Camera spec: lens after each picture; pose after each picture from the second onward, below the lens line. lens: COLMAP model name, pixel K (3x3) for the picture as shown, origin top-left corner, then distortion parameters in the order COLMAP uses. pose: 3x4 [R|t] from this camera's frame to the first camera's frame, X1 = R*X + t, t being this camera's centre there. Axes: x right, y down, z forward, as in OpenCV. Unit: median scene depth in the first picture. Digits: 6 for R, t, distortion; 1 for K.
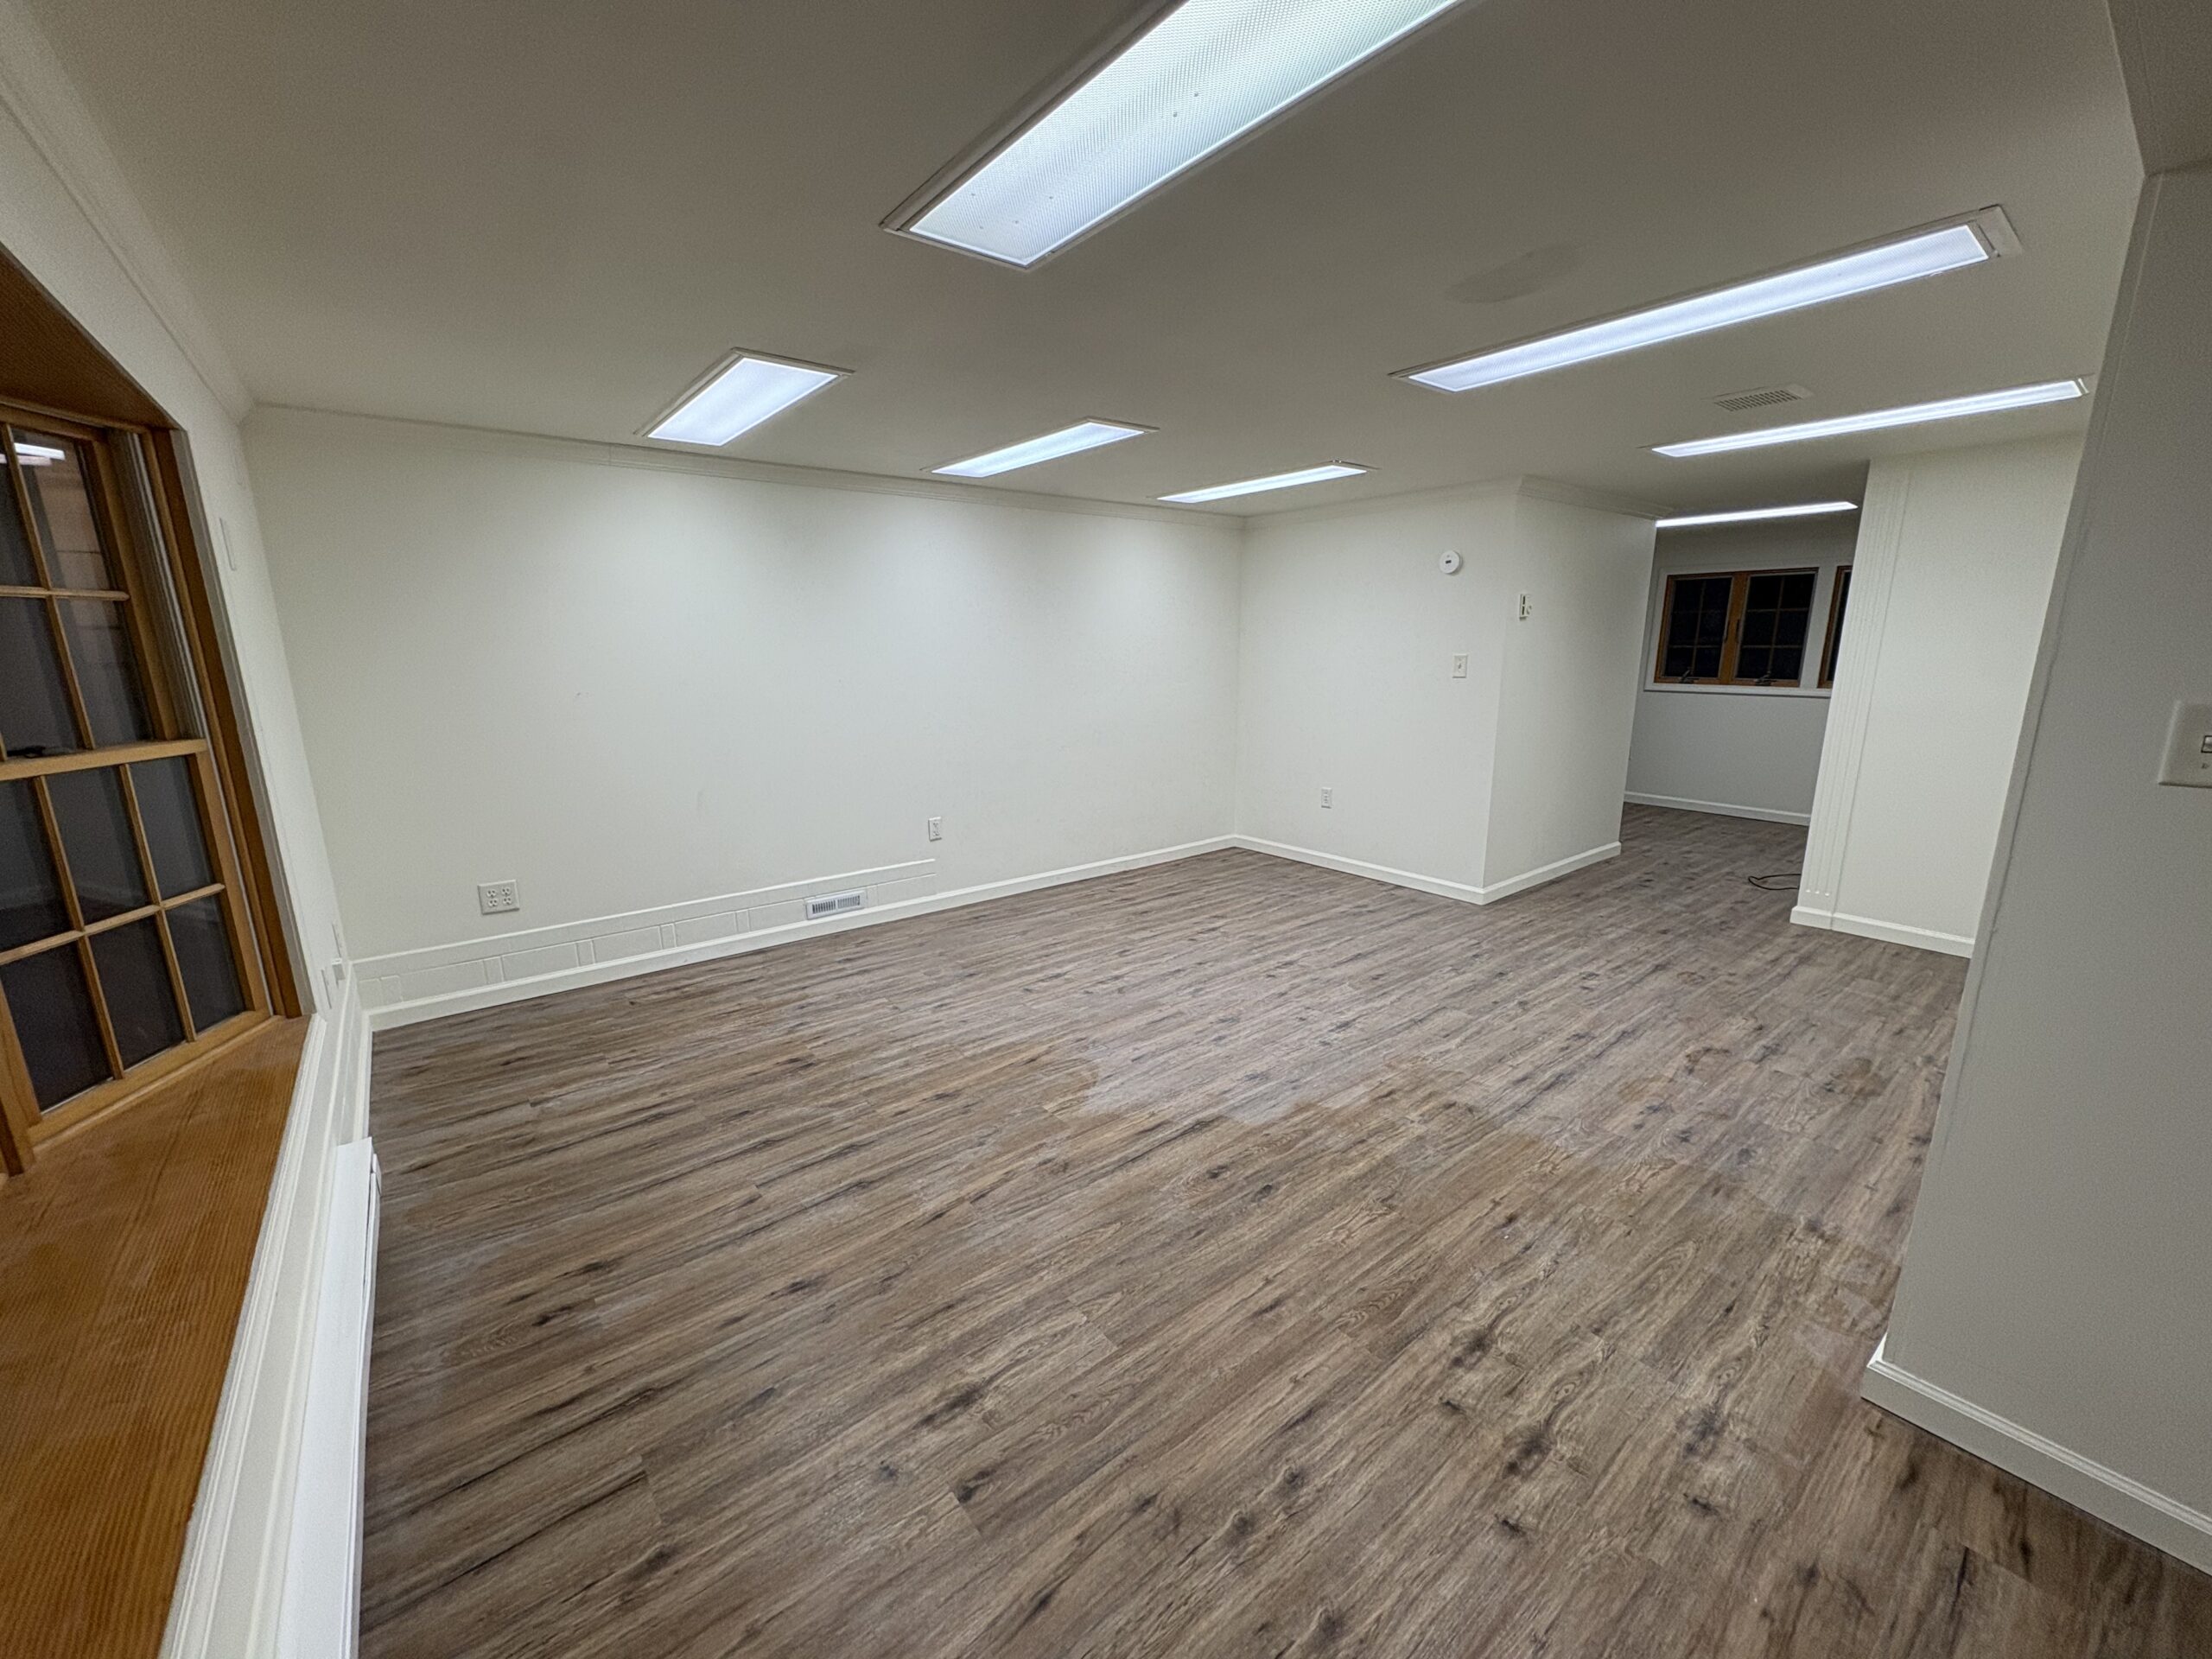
lens RADIAL K [[875.2, 0, 1097.6], [0, 875.2, 827.3], [0, 0, 1]] dist [-0.000056, 0.000083]
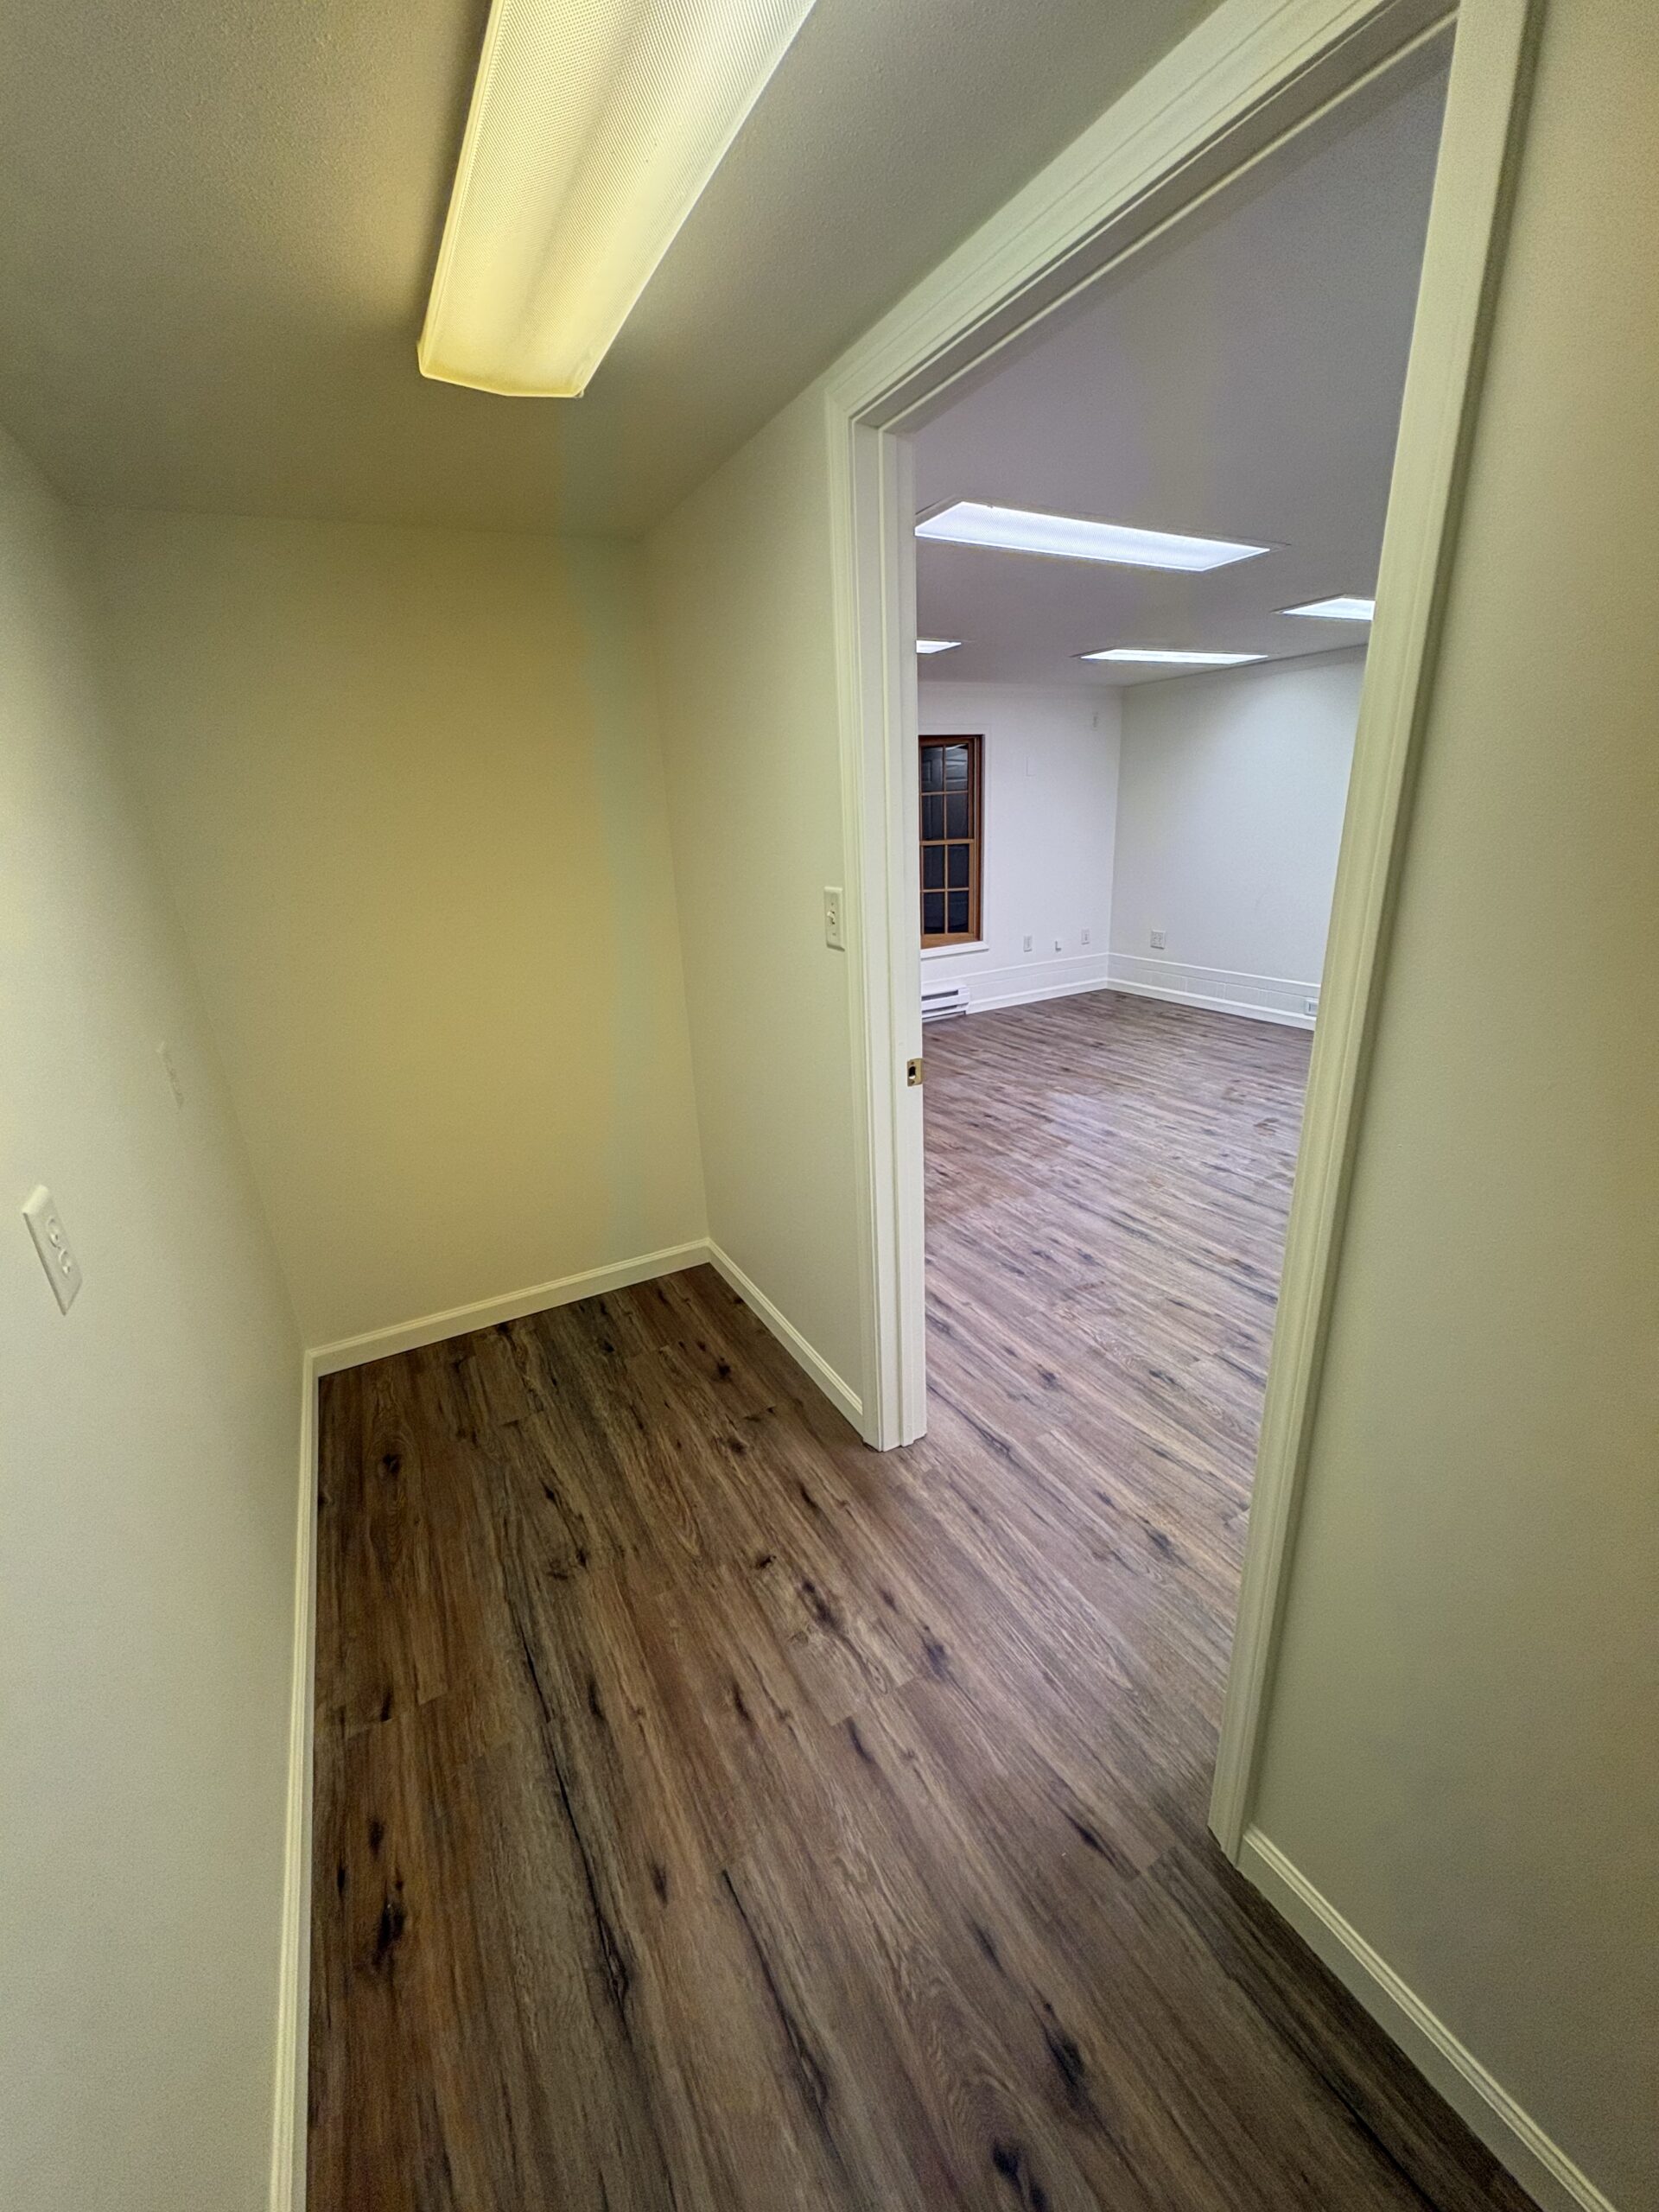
lens RADIAL K [[875.2, 0, 841.8], [0, 875.2, 1096.2], [0, 0, 1]] dist [-0.000056, 0.000083]
pose [[-0.151052, 0.326721, -0.932972, 1.320603], [-0.162942, 0.922662, 0.349492, -0.159707], [0.975004, 0.204811, -0.086134, 0.605175]]
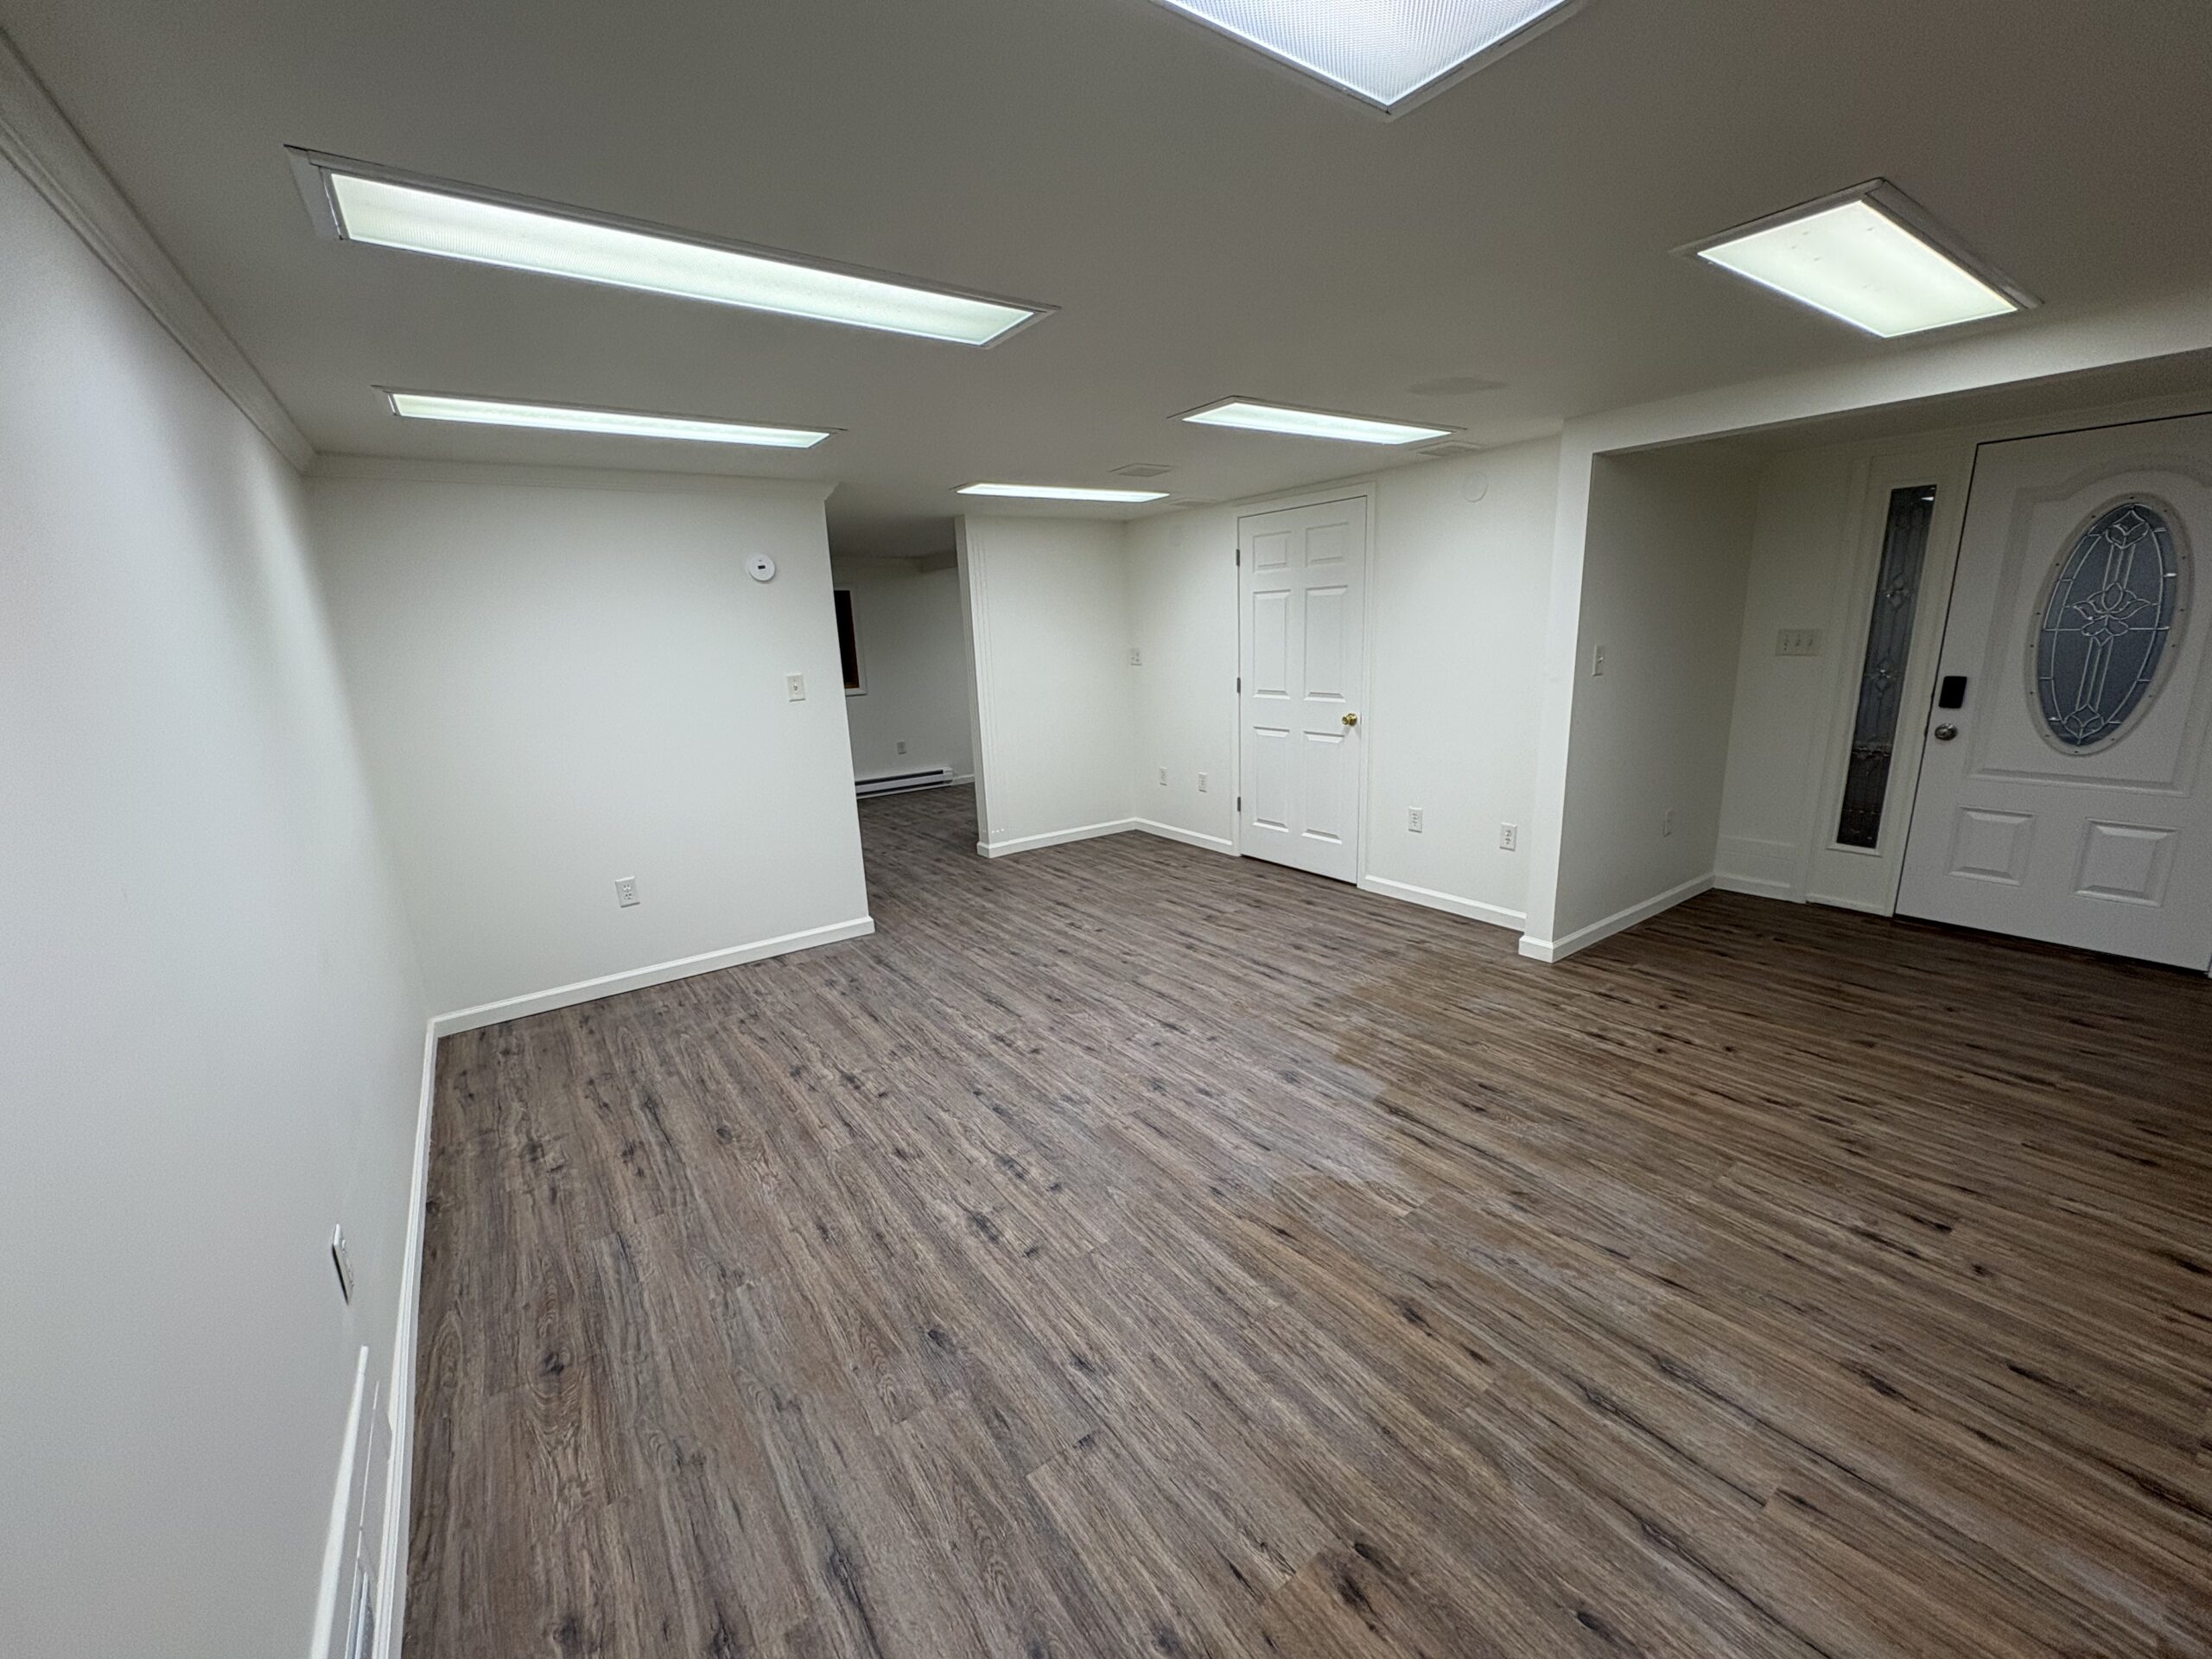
lens RADIAL K [[875.2, 0, 1105.3], [0, 875.2, 829.8], [0, 0, 1]] dist [-0.000056, 0.000083]
pose [[0.044510, -0.220984, 0.974261, -0.647046], [0.250841, 0.946457, 0.203218, -0.210432], [-0.967004, 0.235340, 0.097558, 0.905181]]
